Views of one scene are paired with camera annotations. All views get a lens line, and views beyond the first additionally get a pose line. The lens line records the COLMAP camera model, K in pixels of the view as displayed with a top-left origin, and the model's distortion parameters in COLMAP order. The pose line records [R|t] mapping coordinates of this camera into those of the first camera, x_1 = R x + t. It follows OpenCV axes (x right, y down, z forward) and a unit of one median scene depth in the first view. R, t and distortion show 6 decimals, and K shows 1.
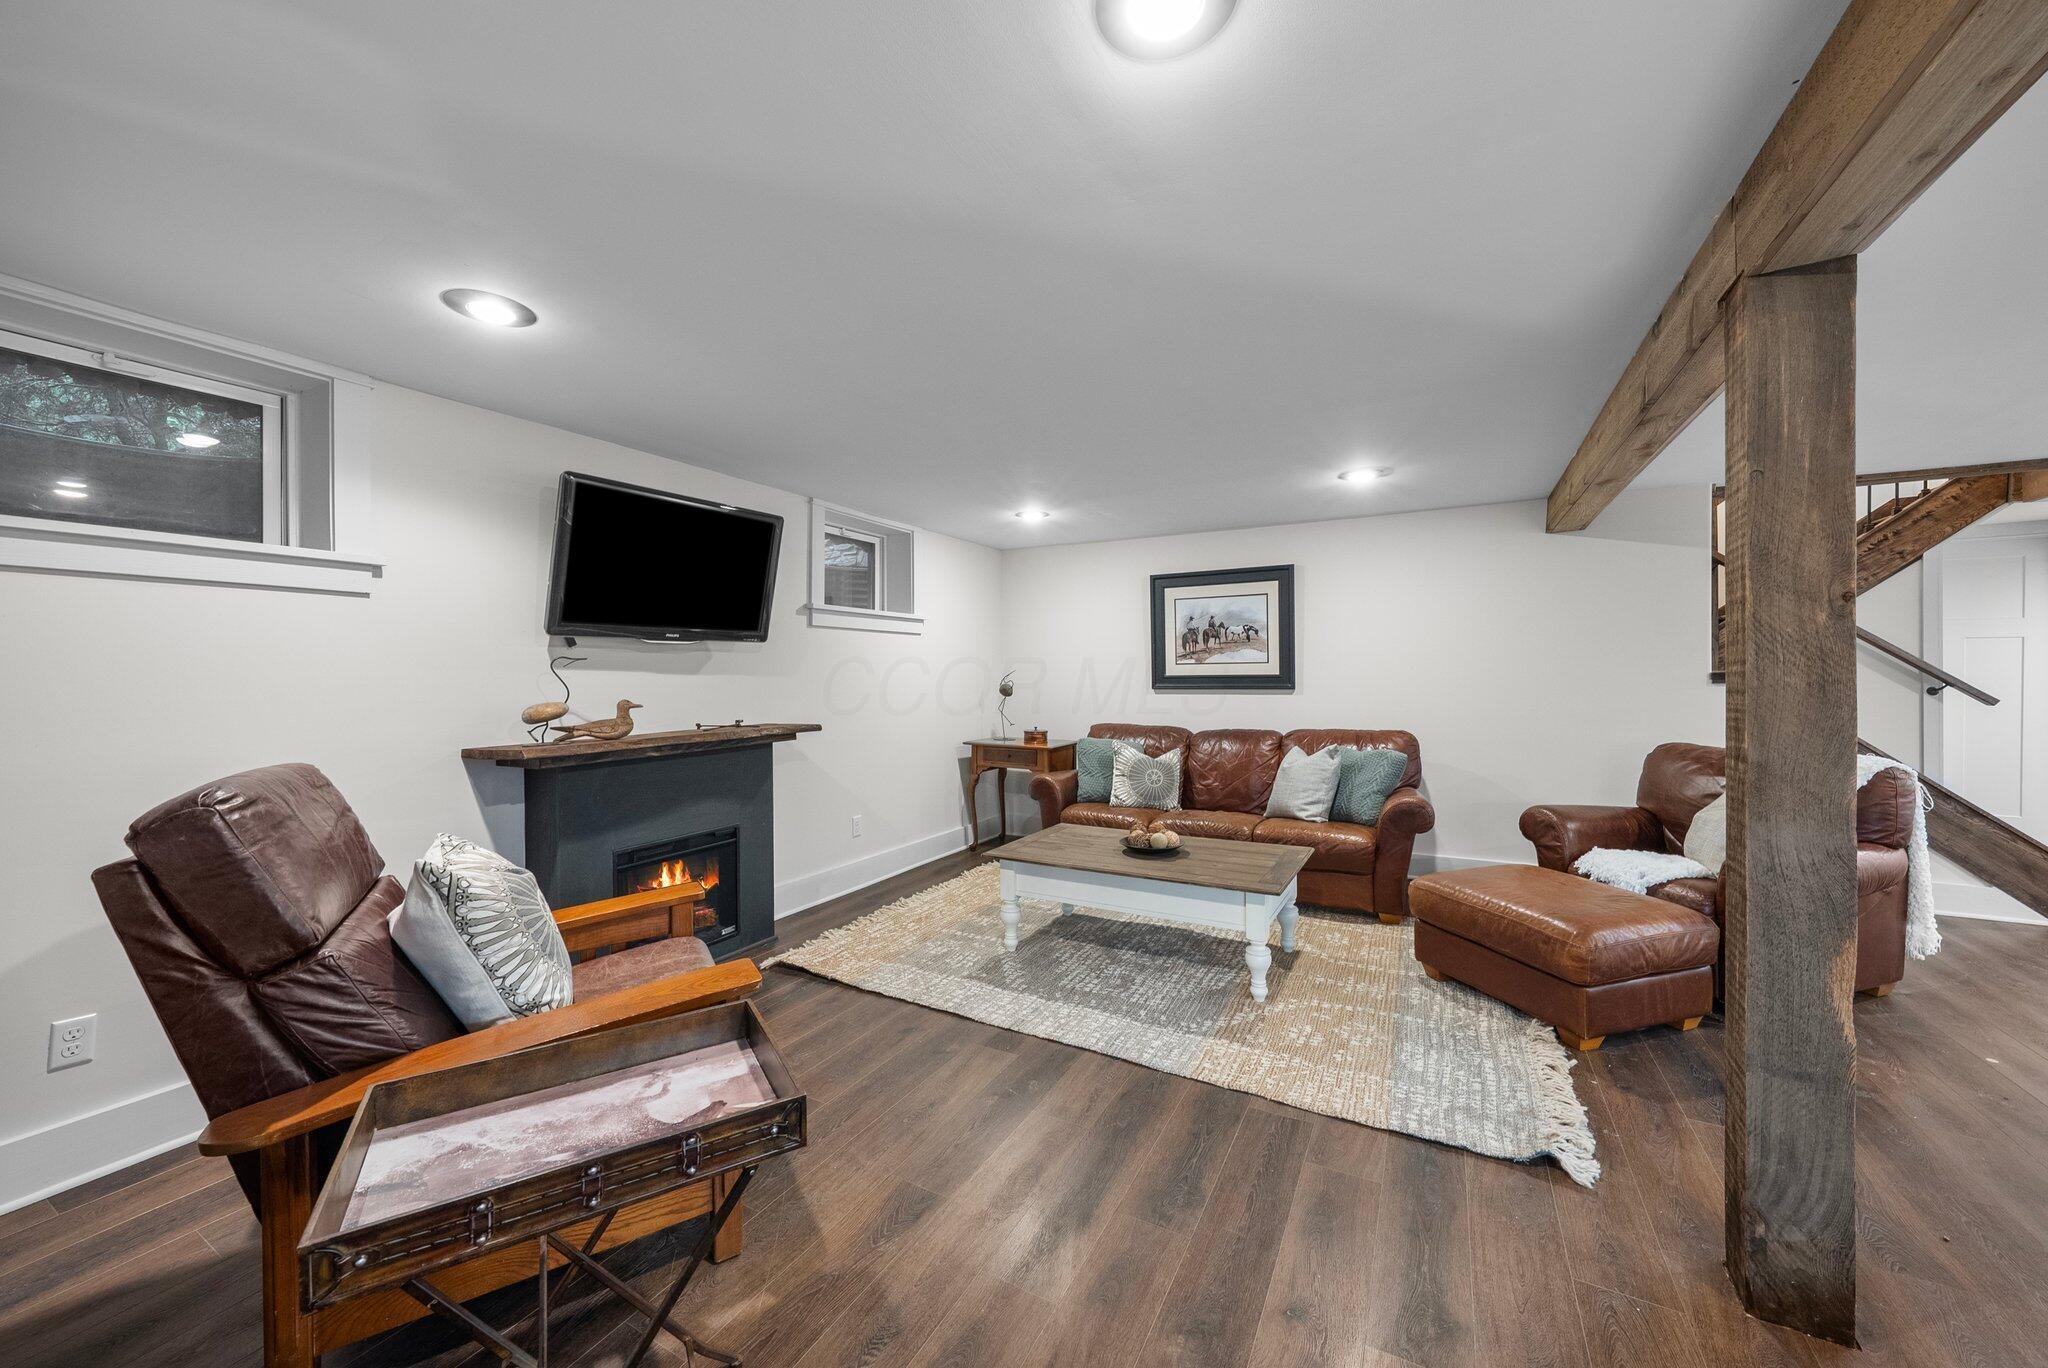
lens RADIAL K [[774.4, 0, 1023.7], [0, 774.4, 685.3], [0, 0, 1]] dist [-0.002974, 0.001704]
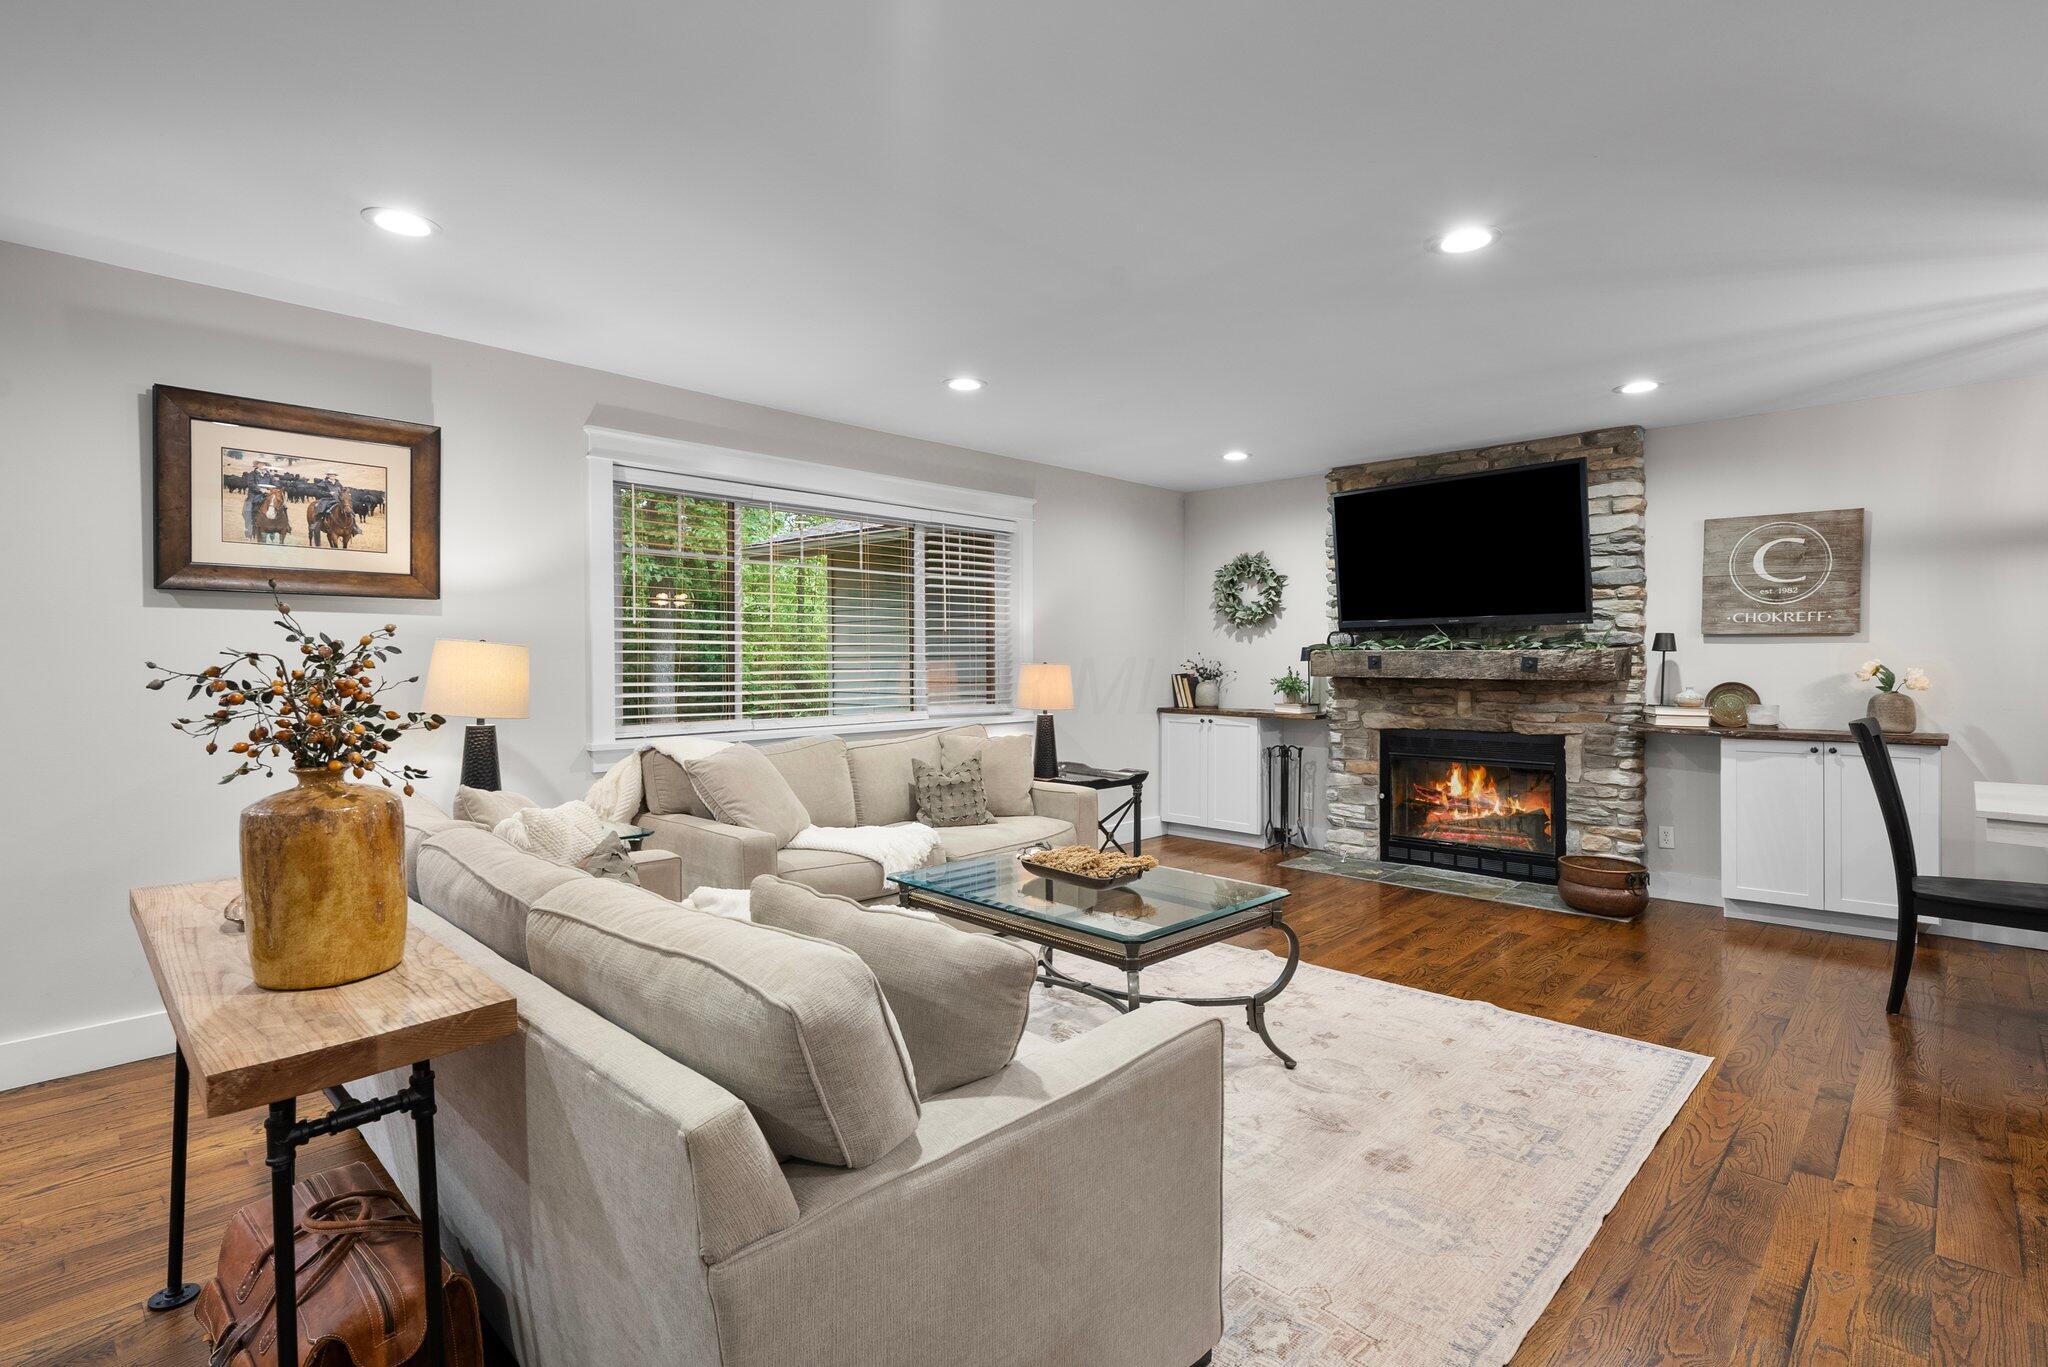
lens RADIAL K [[970.9, 0, 1026.7], [0, 970.9, 671.2], [0, 0, 1]] dist [-0.000525, -0.001000]
pose [[-0.269447, 0.013781, -0.962917, 0.524240], [0.003302, 0.999905, 0.013386, 0.127761], [0.963010, 0.000427, -0.269467, 0.849149]]
